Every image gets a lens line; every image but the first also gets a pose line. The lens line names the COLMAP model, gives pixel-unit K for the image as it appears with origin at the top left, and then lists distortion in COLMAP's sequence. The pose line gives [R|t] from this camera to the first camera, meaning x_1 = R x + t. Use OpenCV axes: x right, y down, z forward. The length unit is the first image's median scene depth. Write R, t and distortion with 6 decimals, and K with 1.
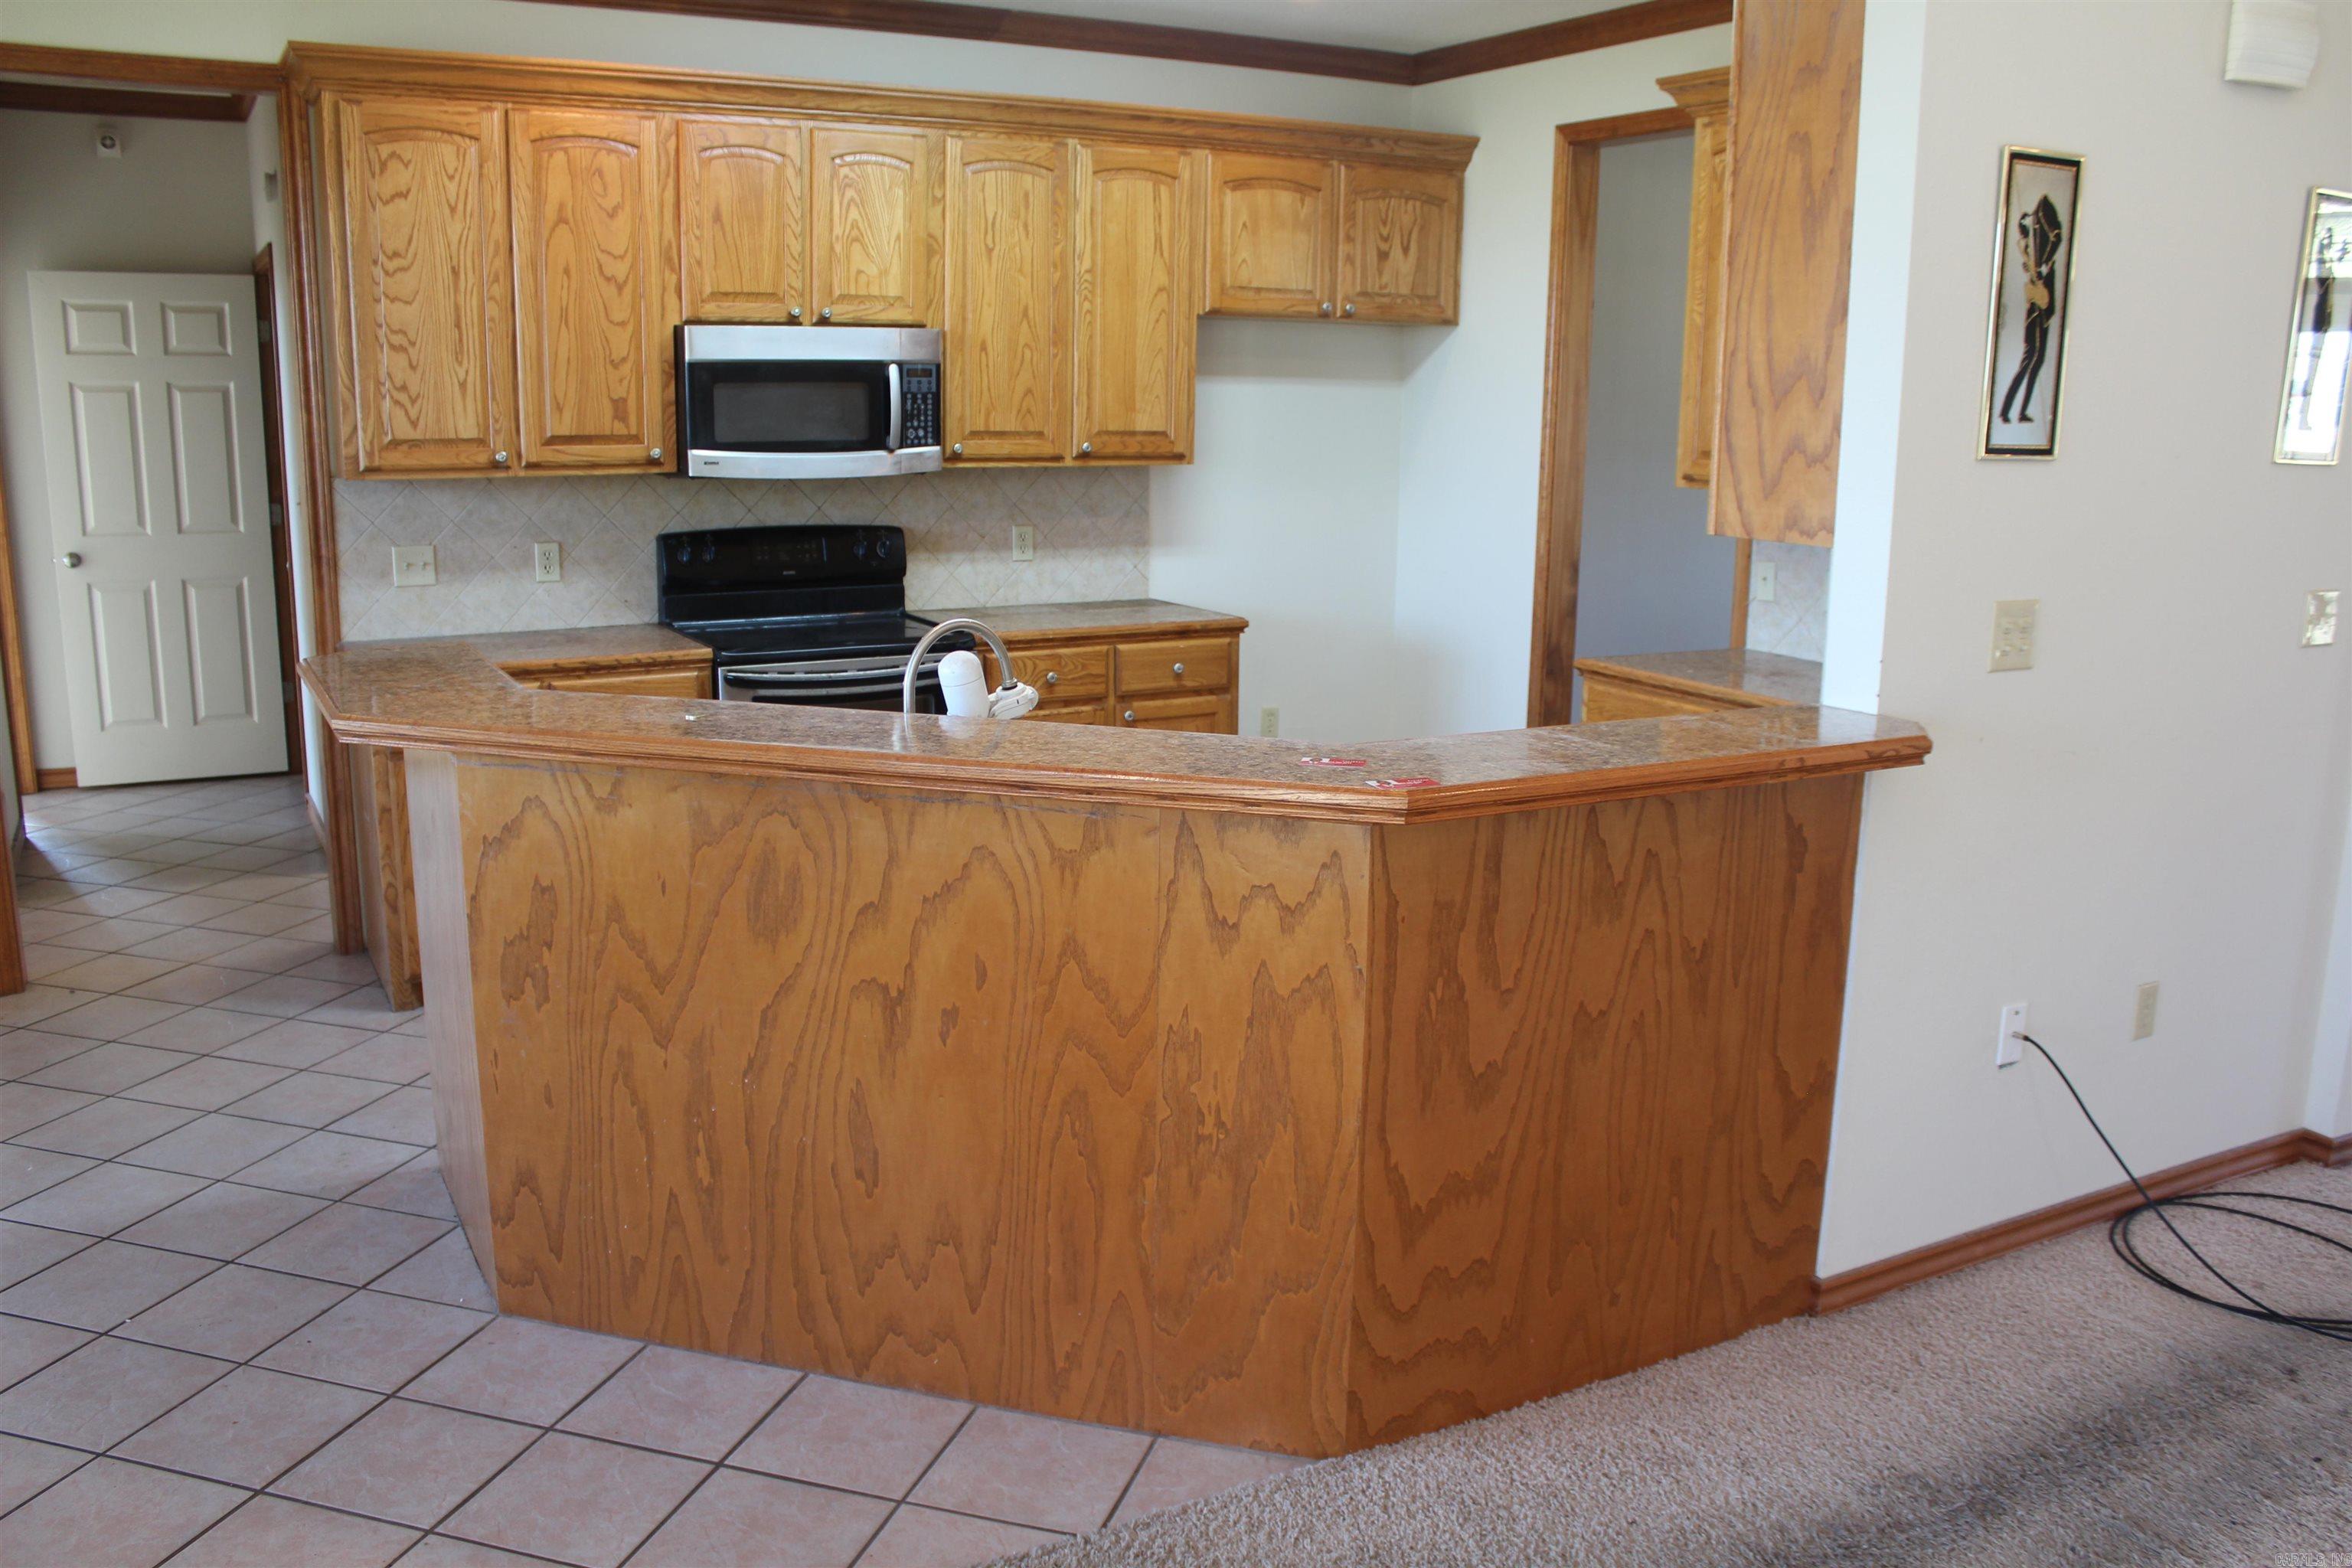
lens RADIAL K [[1945.3, 0, 1182.8], [0, 1945.3, 814.3], [0, 0, 1]] dist [-0.174110, 0.154668]
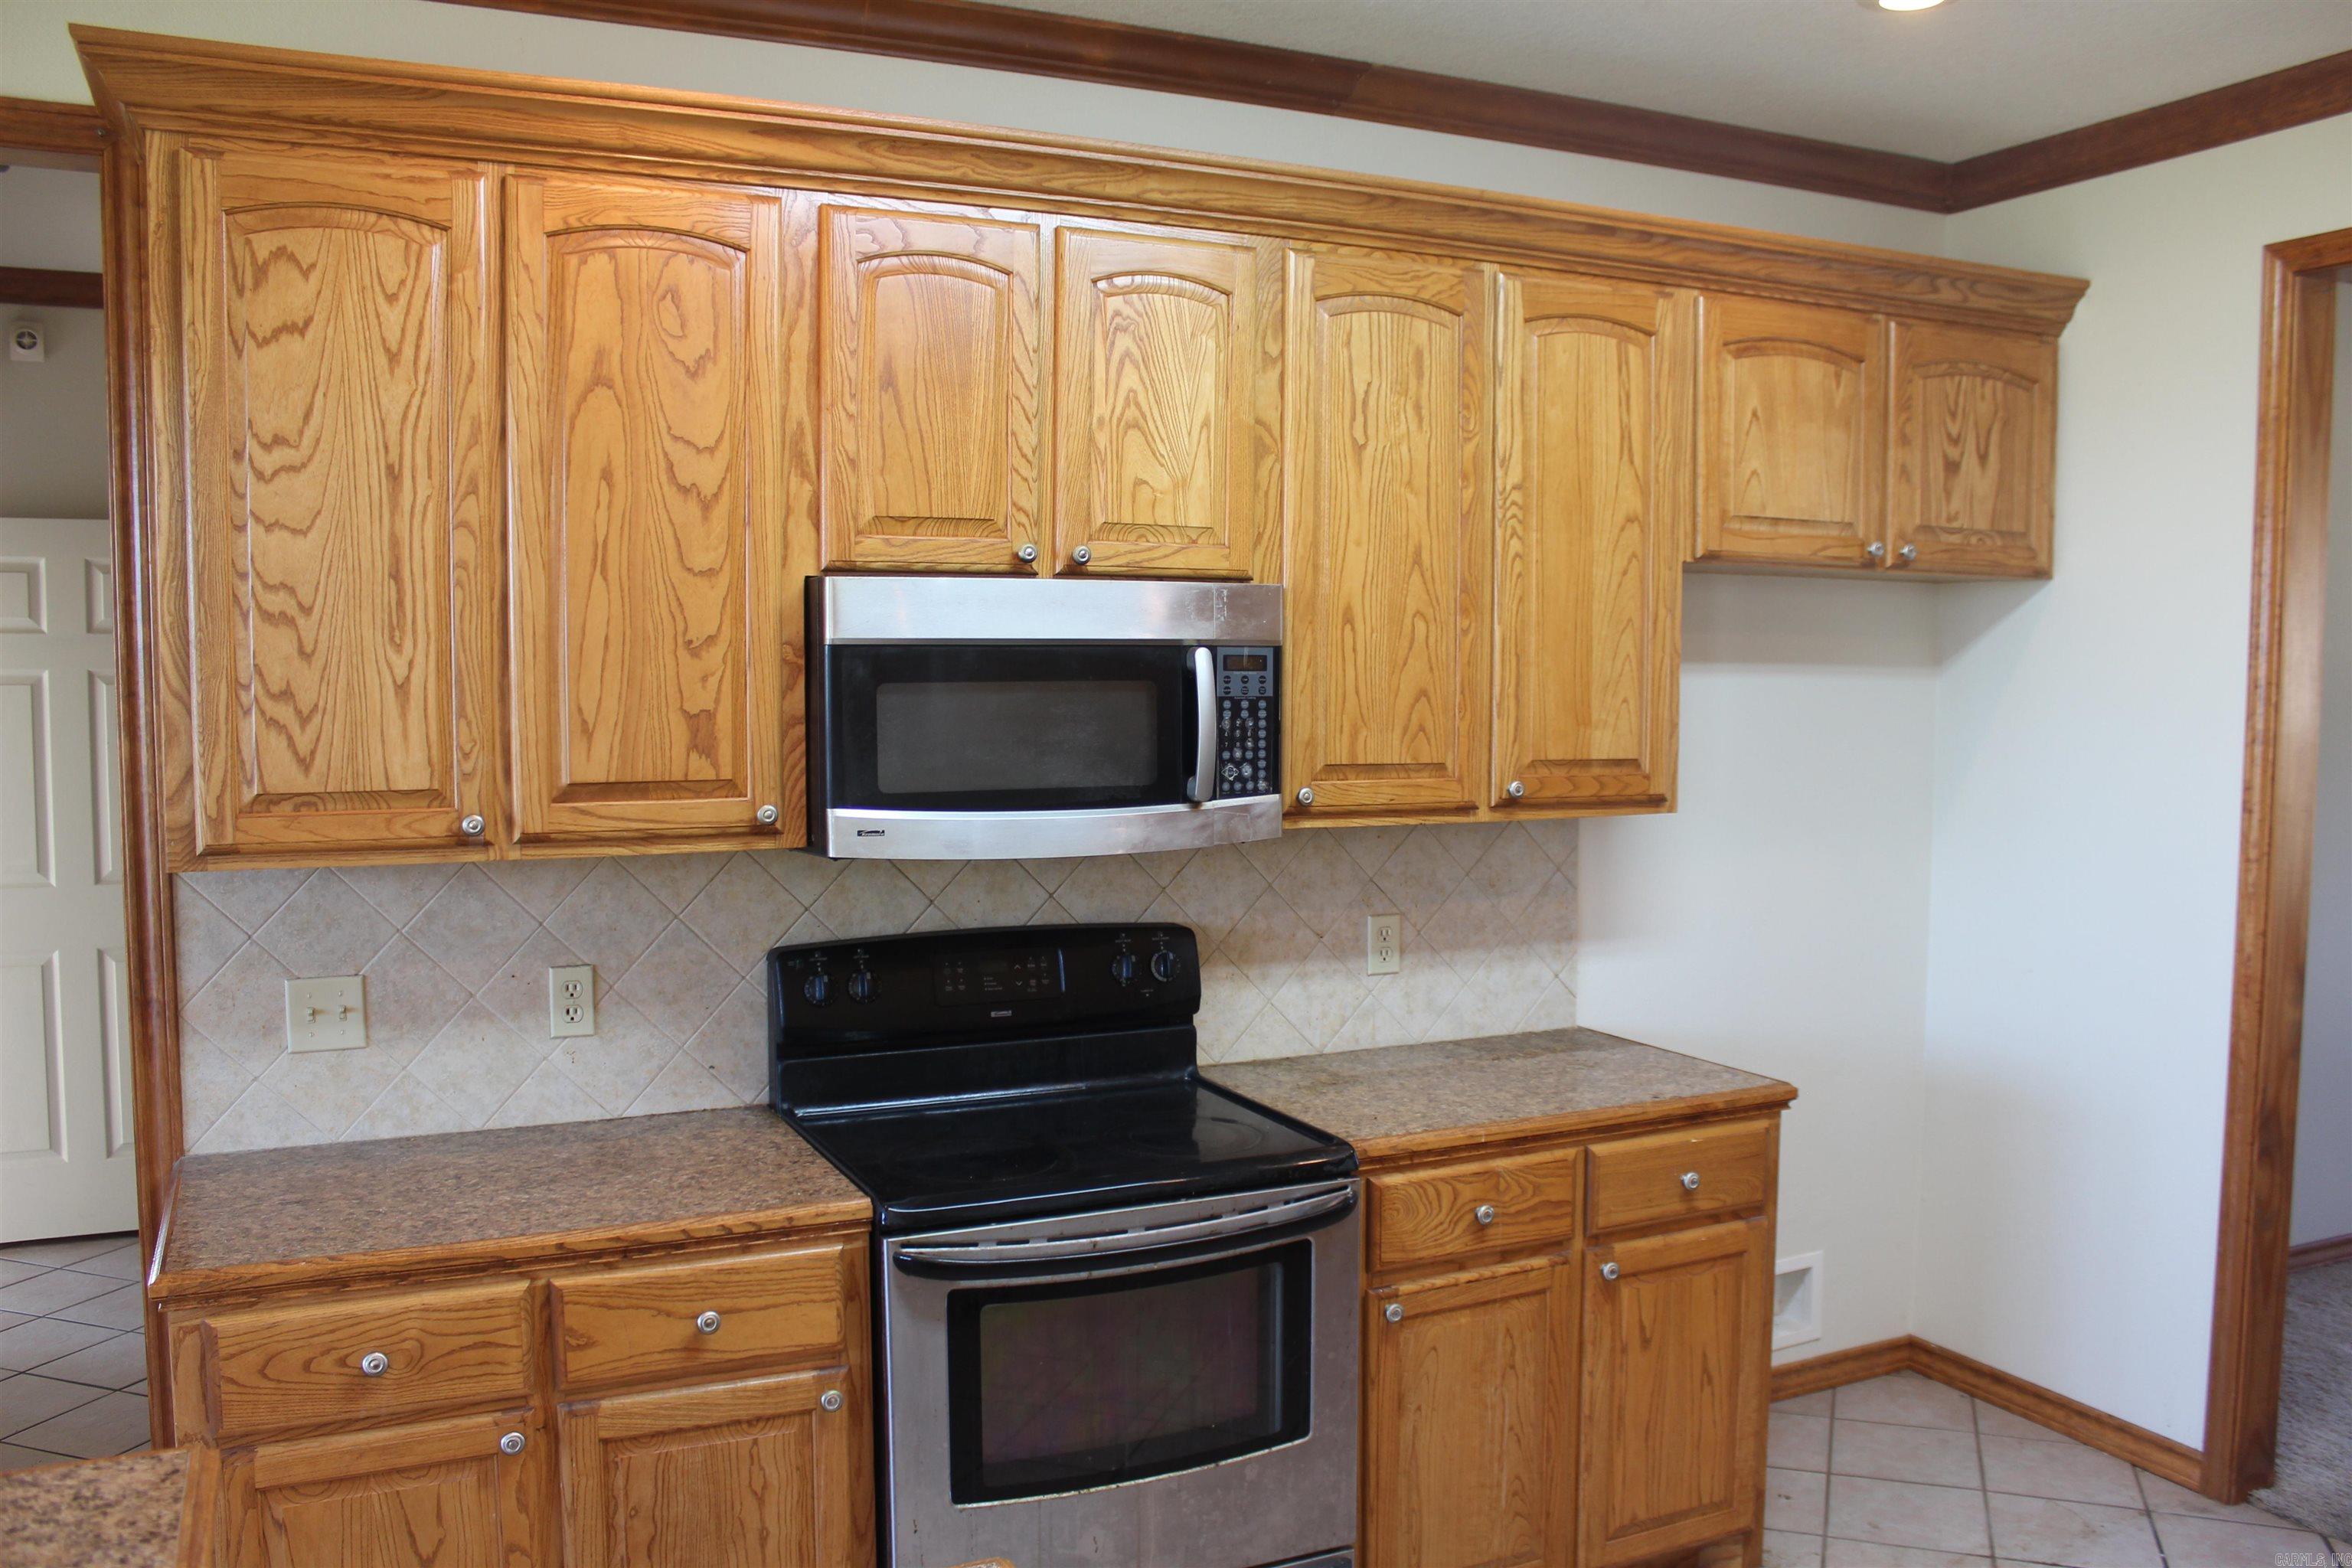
lens RADIAL K [[1945.3, 0, 1182.8], [0, 1945.3, 814.3], [0, 0, 1]] dist [-0.174110, 0.154668]
pose [[0.998240, -0.006963, -0.058897, -0.123851], [-0.001322, 0.990223, -0.139485, -0.109812], [0.059293, 0.139317, 0.988471, 0.458103]]
